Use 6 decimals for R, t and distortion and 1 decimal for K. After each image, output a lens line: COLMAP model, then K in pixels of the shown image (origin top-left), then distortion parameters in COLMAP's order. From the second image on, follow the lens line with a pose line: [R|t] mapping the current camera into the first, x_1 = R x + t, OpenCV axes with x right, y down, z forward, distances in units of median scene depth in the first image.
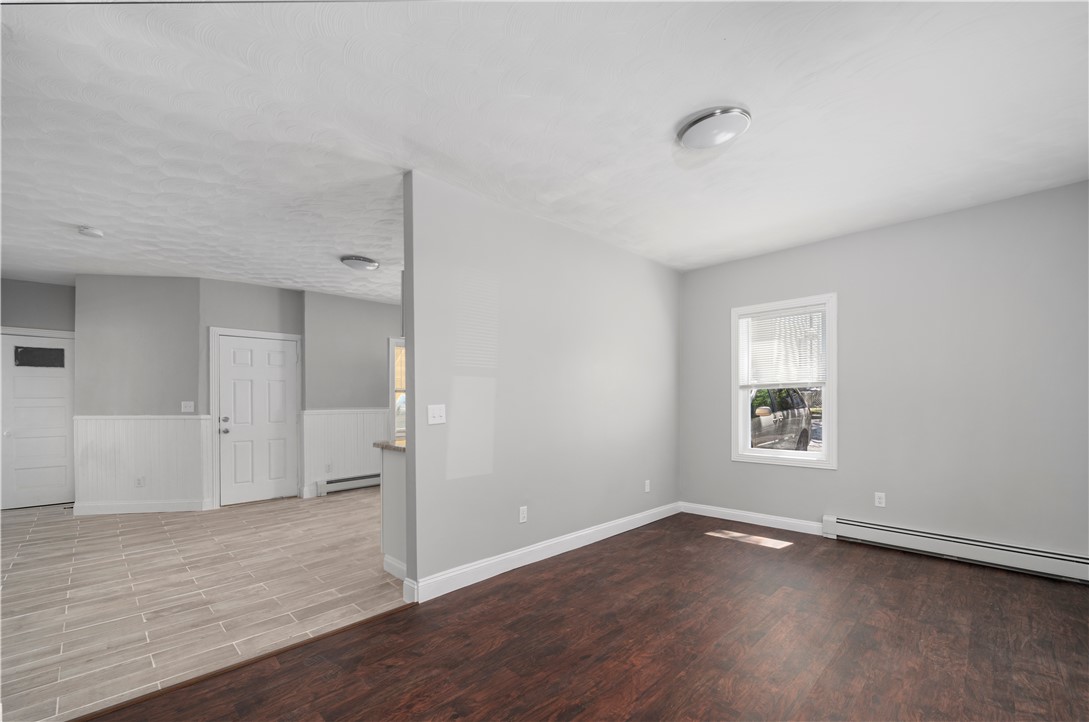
lens RADIAL K [[455.3, 0, 563.3], [0, 455.3, 409.6], [0, 0, 1]] dist [0.005799, -0.000089]
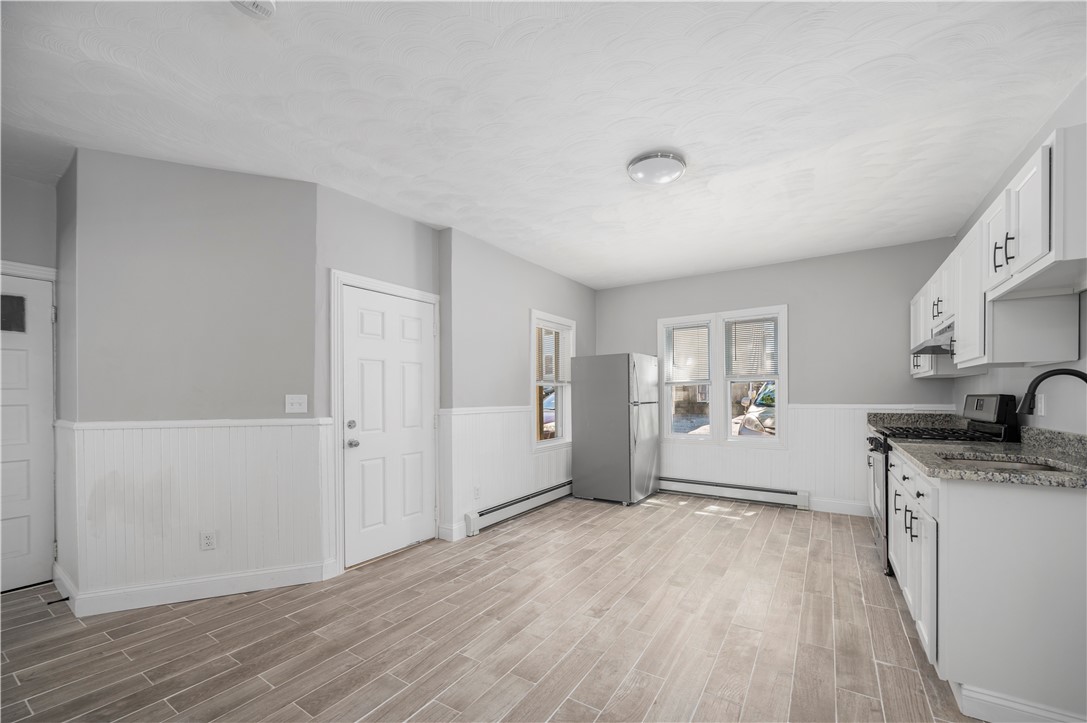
lens RADIAL K [[434.0, 0, 567.2], [0, 434.0, 402.0], [0, 0, 1]] dist [-0.000687, -0.000622]
pose [[0.979226, -0.007060, 0.202651, -0.577675], [0.009028, 0.999921, -0.008788, -0.000187], [-0.202573, 0.010435, 0.979212, 0.379912]]
